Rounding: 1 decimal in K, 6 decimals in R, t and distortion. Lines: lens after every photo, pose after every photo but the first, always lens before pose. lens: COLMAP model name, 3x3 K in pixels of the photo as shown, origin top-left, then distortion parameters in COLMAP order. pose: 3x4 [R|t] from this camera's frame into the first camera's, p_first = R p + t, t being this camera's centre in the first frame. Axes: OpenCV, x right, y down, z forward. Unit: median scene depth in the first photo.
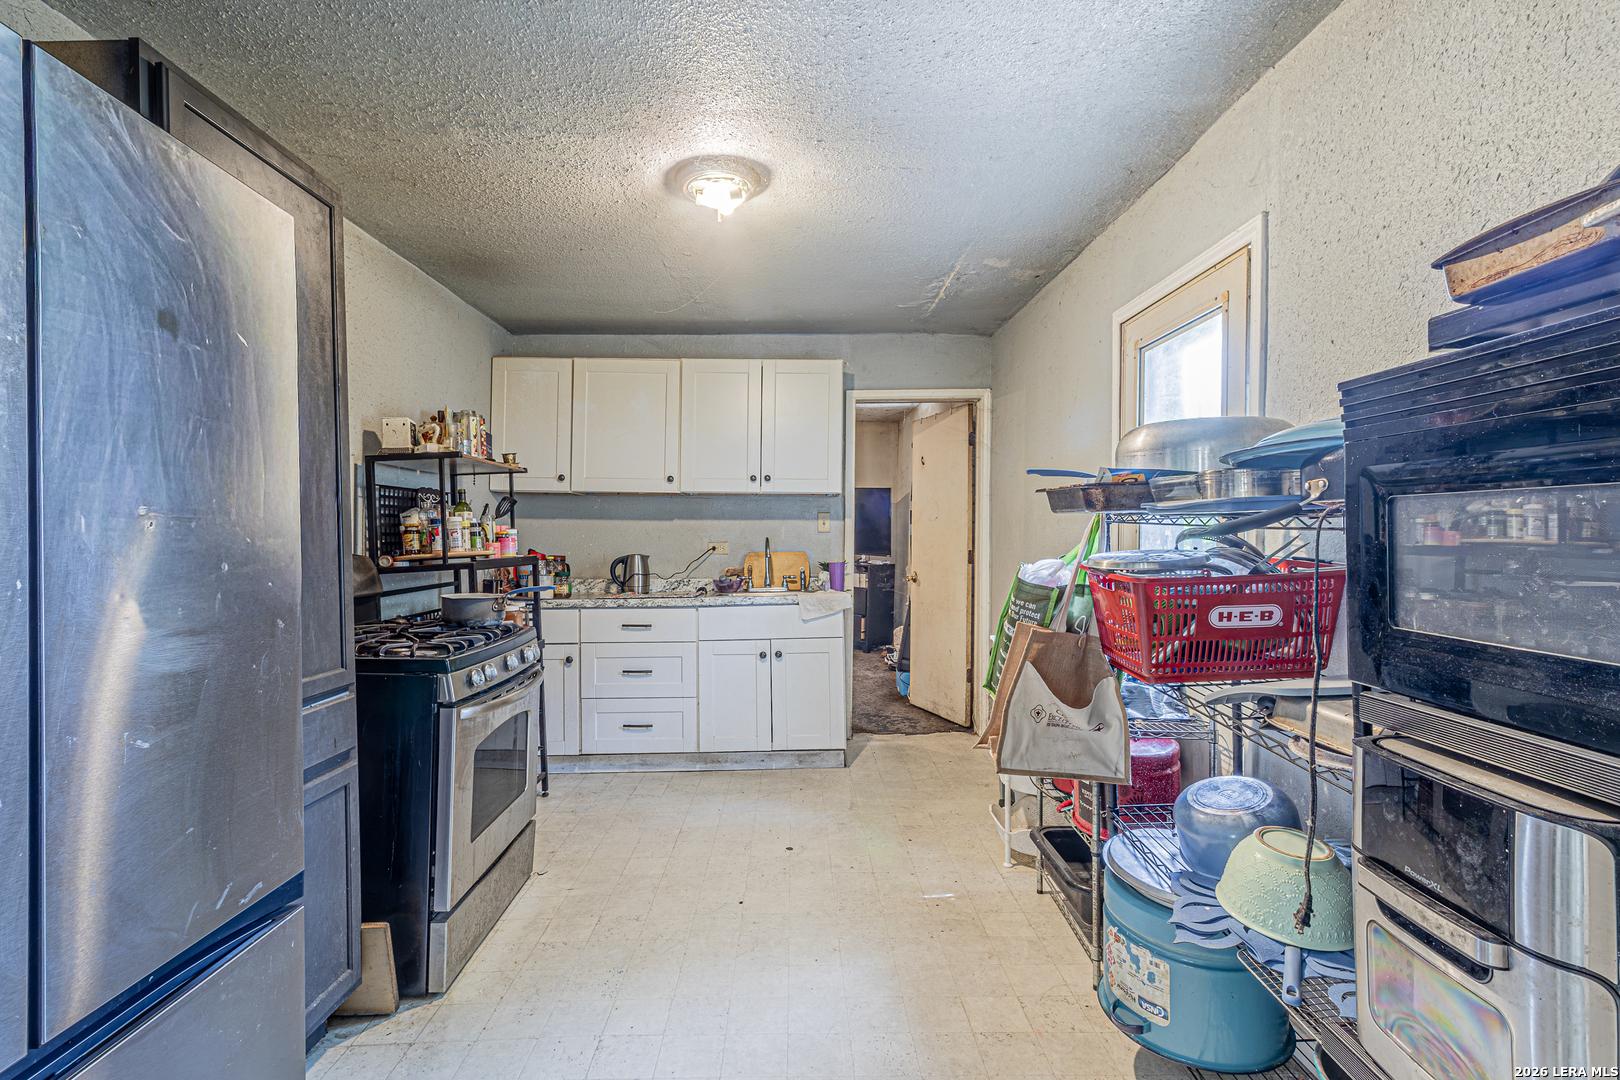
lens RADIAL K [[756.5, 0, 810.0], [0, 756.5, 540.0], [0, 0, 1]] dist [0.002589, 0.000407]
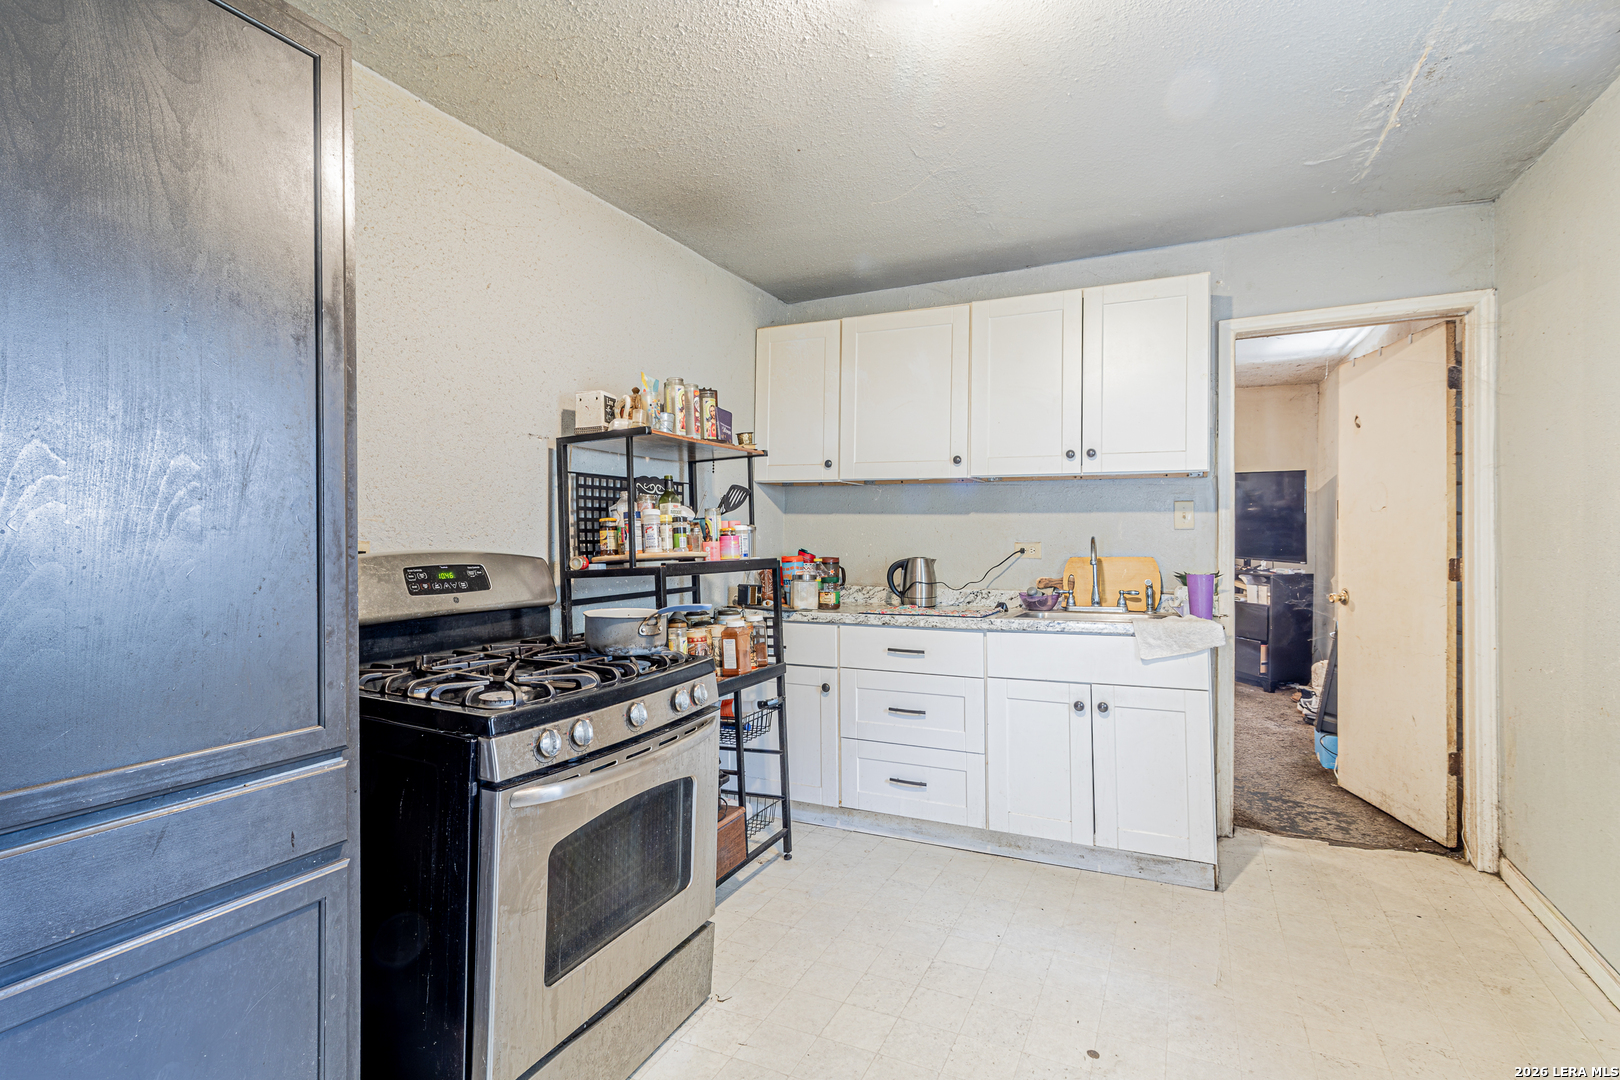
lens RADIAL K [[771.1, 0, 810.2], [0, 771.1, 521.5], [0, 0, 1]] dist [0.003394, 0.000844]
pose [[0.891310, -0.005415, -0.453363, 0.036348], [-0.005170, 0.999742, -0.022105, -0.000133], [0.453365, 0.022046, 0.891052, 0.234130]]
